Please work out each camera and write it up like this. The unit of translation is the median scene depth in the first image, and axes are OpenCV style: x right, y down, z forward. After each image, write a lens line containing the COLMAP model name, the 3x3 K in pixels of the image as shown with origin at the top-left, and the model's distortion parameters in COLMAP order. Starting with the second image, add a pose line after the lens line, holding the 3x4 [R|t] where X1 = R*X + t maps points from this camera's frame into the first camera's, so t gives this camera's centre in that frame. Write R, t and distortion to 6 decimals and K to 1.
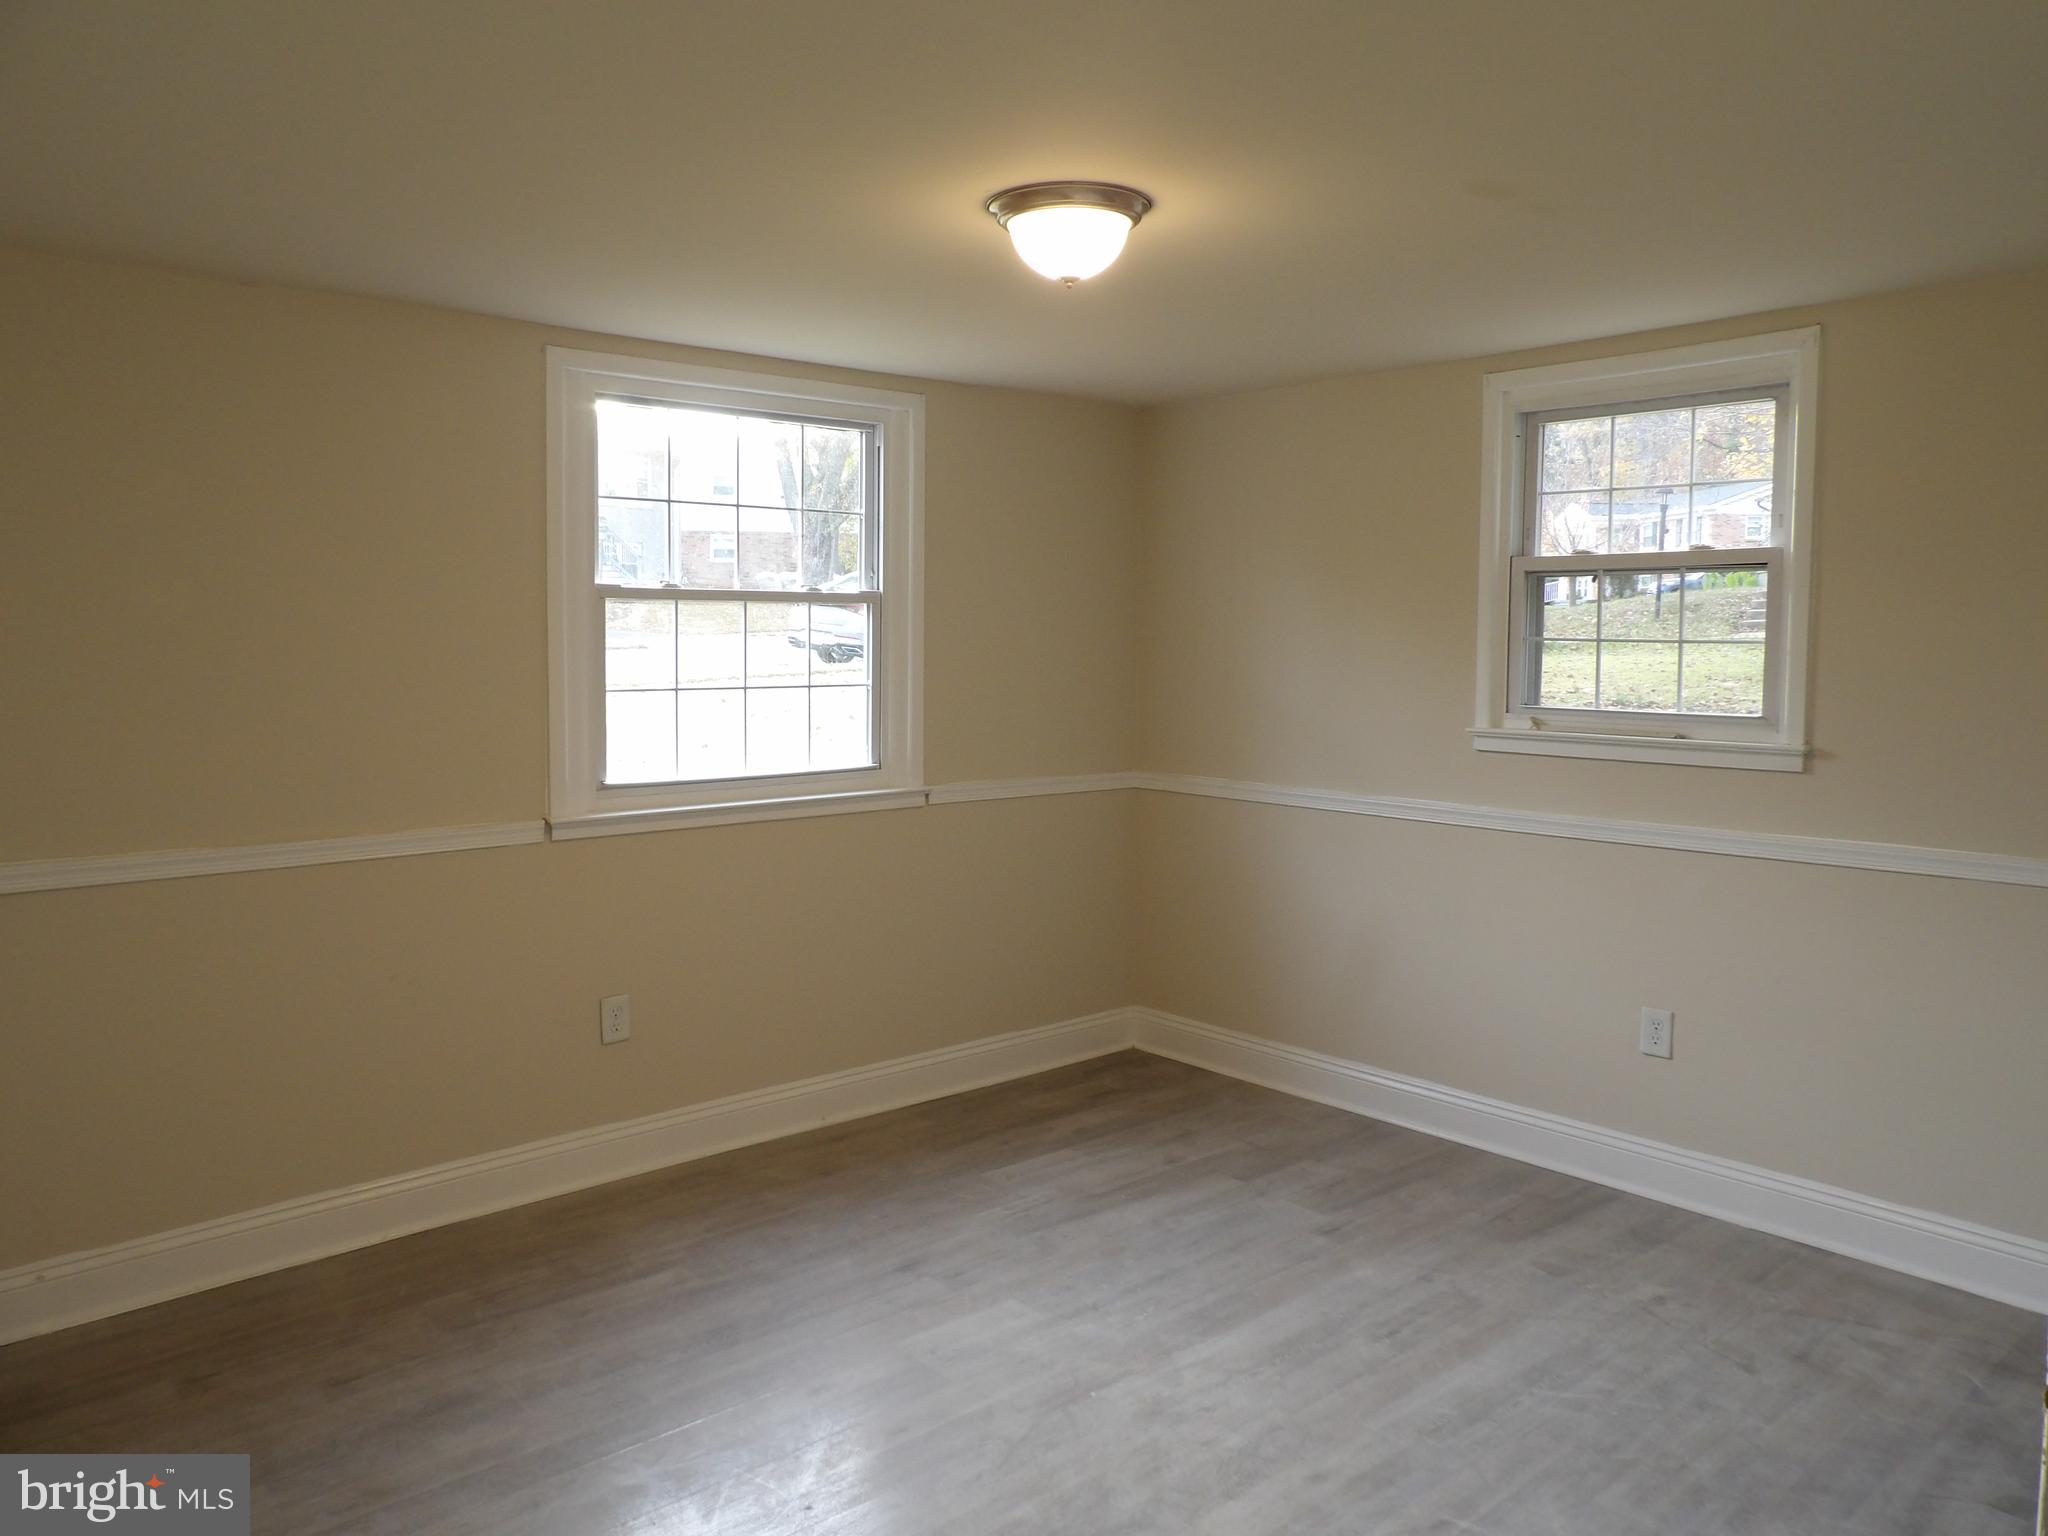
lens RADIAL K [[1465.5, 0, 1039.0], [0, 1465.5, 748.2], [0, 0, 1]] dist [-0.036631, 0.052770]
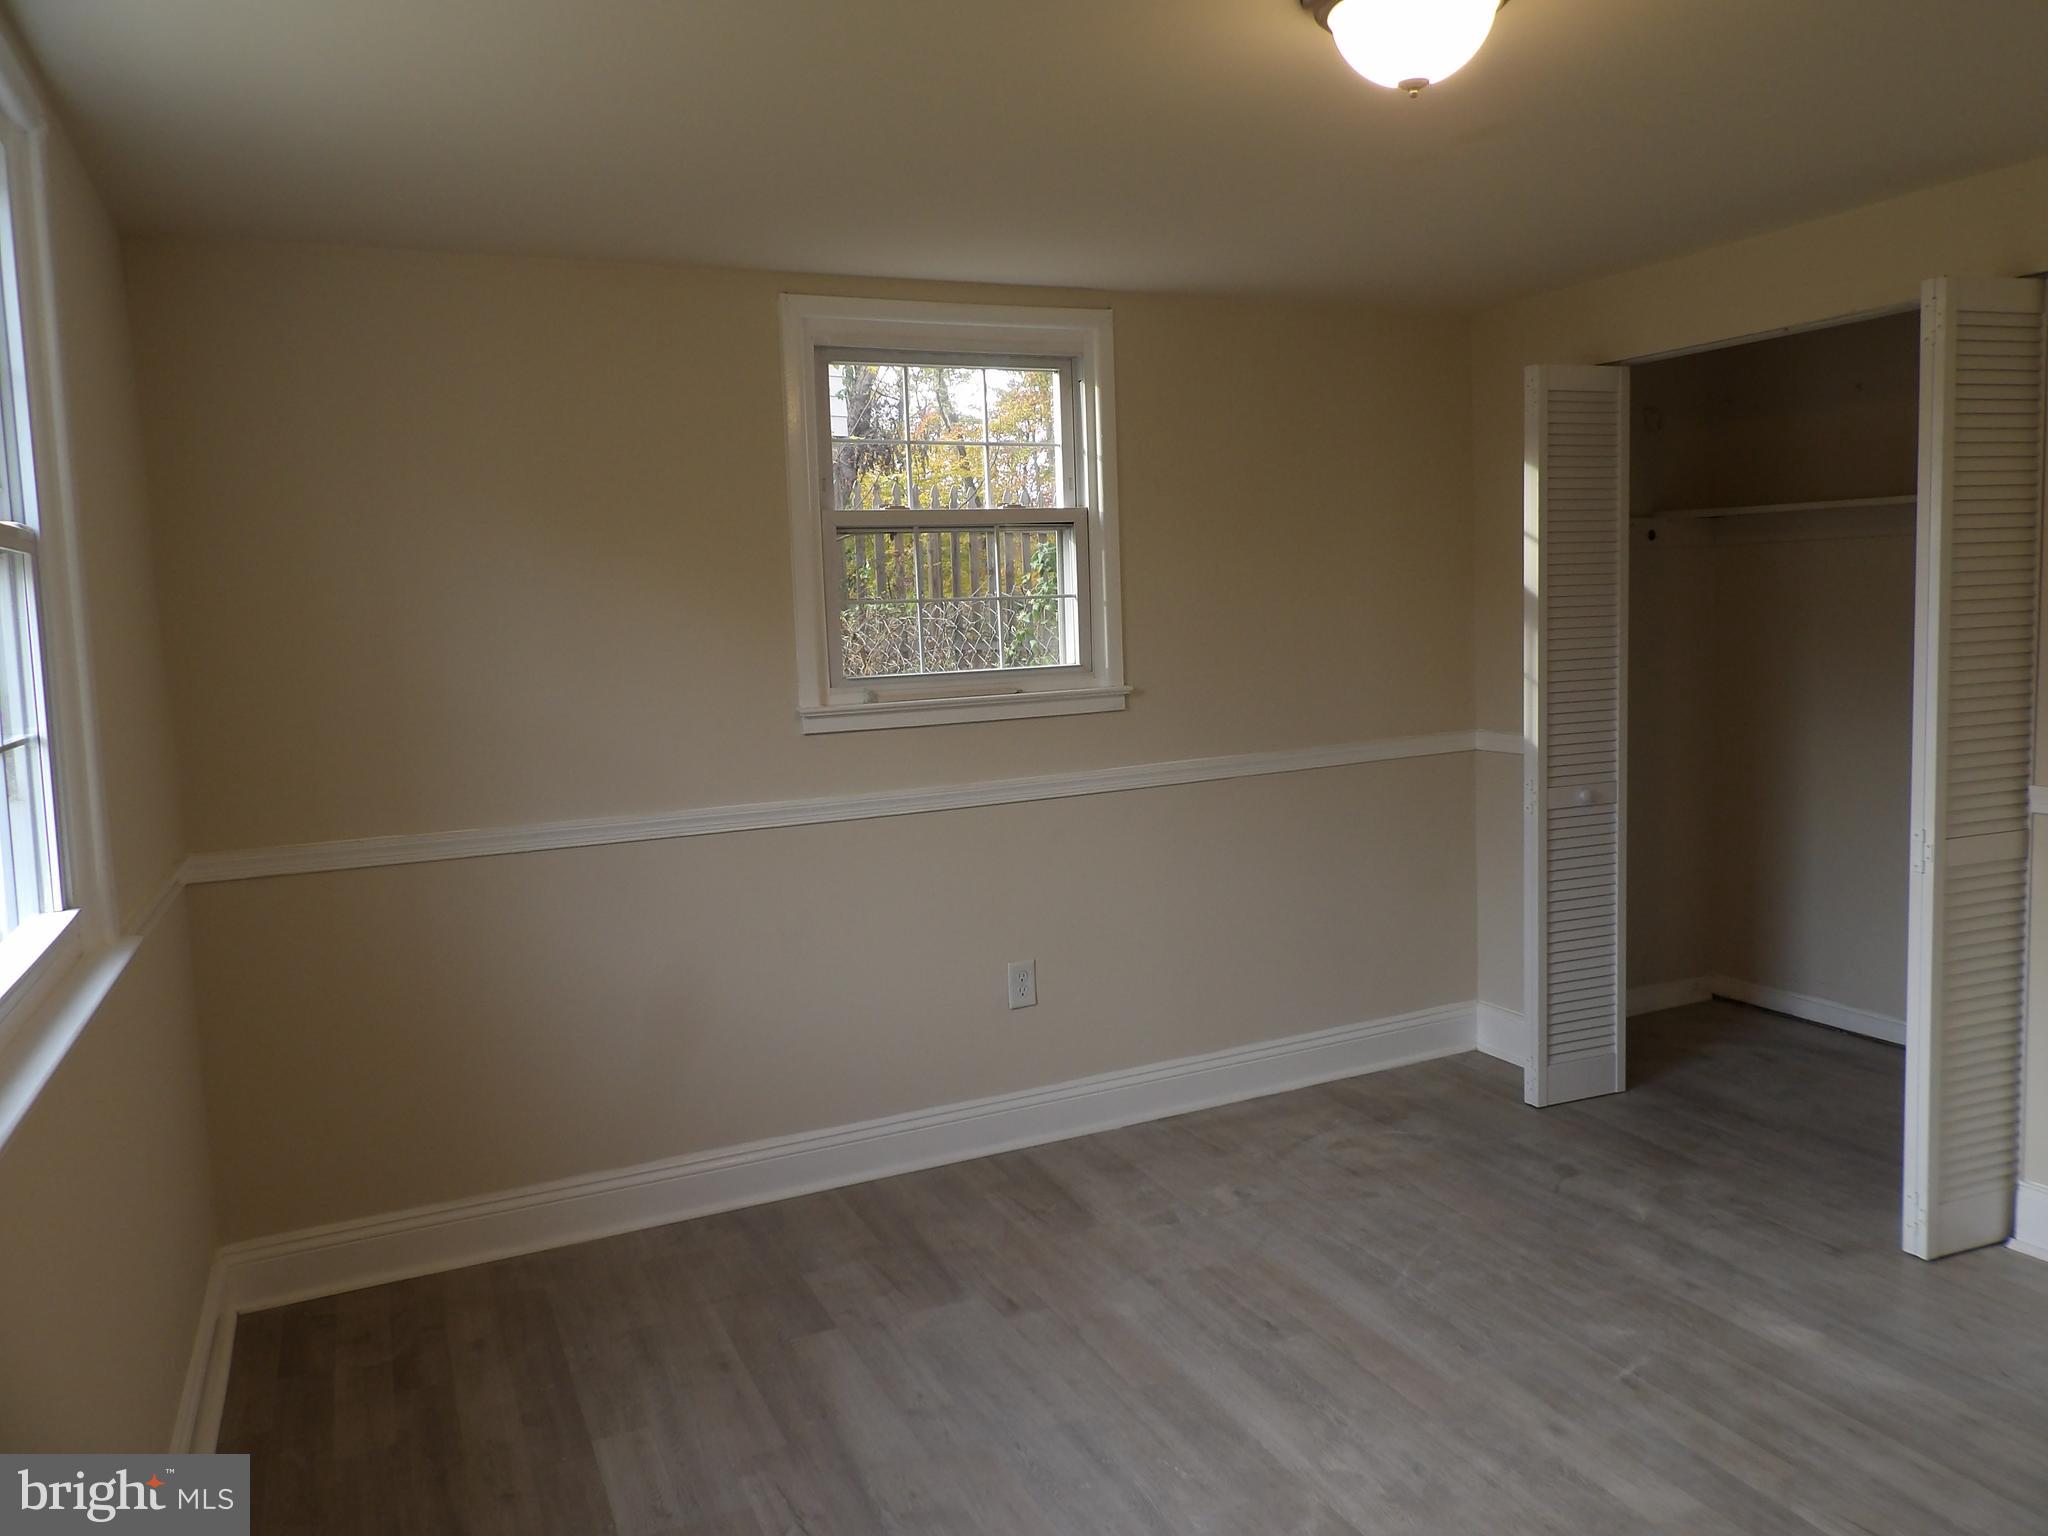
lens RADIAL K [[1465.5, 0, 1039.0], [0, 1465.5, 748.2], [0, 0, 1]] dist [-0.036631, 0.052770]
pose [[0.281610, -0.103967, 0.953880, -0.546323], [0.116529, 0.990460, 0.073552, -0.042632], [-0.952427, 0.090442, 0.291038, 0.699053]]
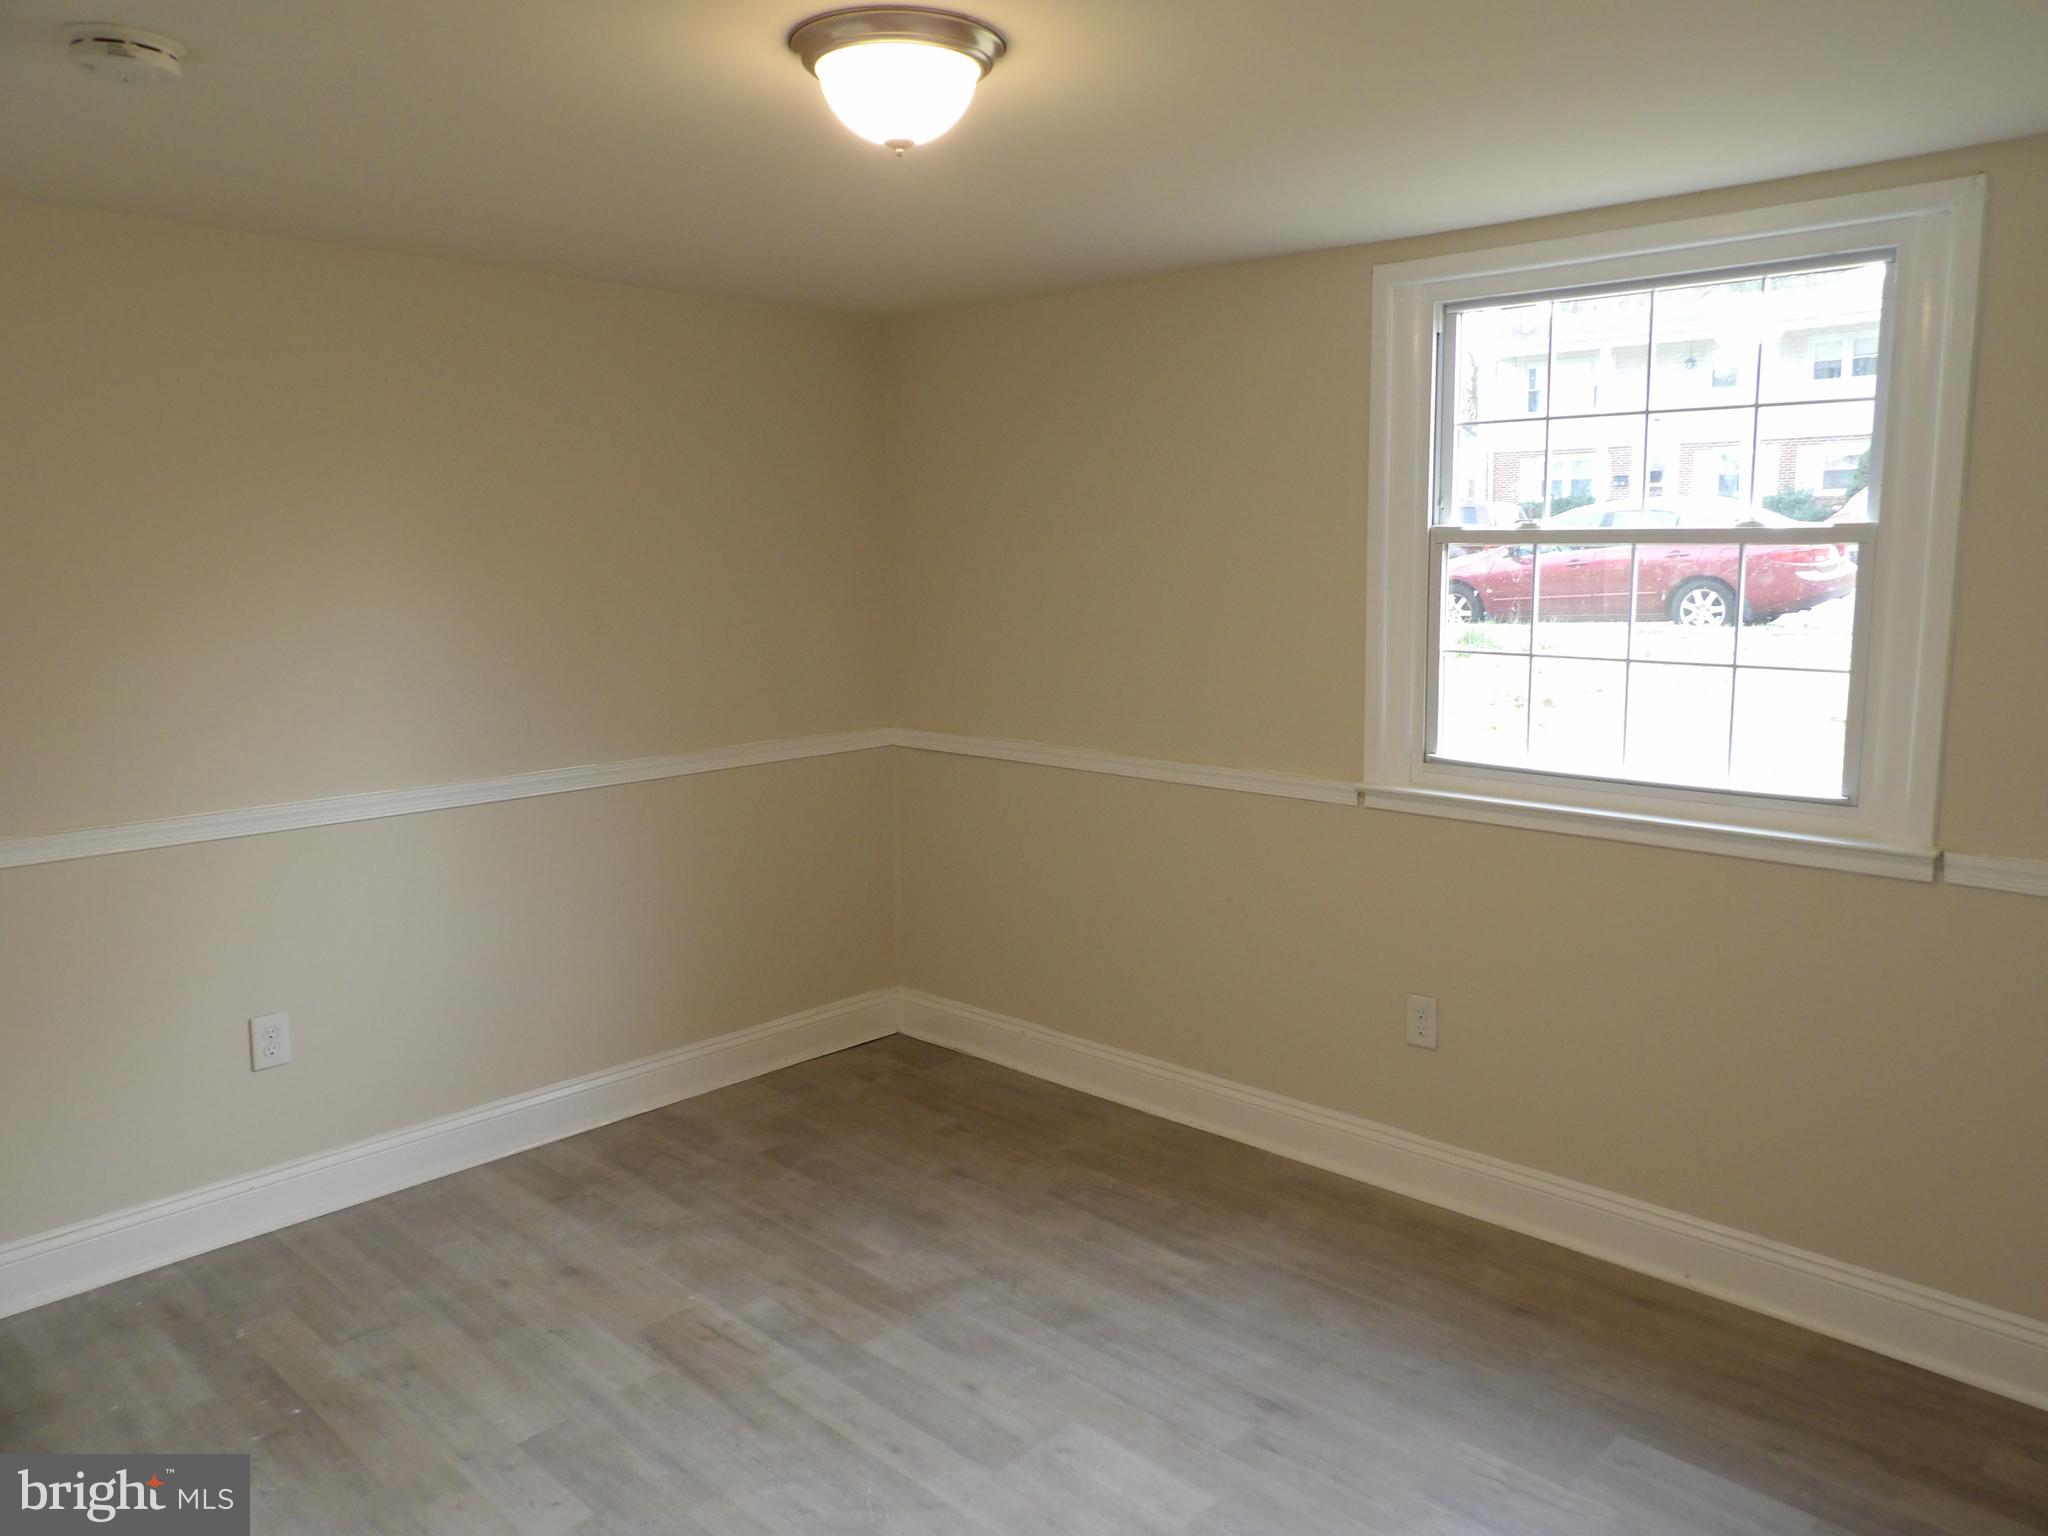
lens RADIAL K [[1465.5, 0, 1039.0], [0, 1465.5, 748.2], [0, 0, 1]] dist [-0.036631, 0.052770]
pose [[0.087804, 0.132928, -0.987229, 0.576713], [-0.070308, 0.989412, 0.126969, -0.079190], [0.993653, 0.058261, 0.096220, 0.716050]]
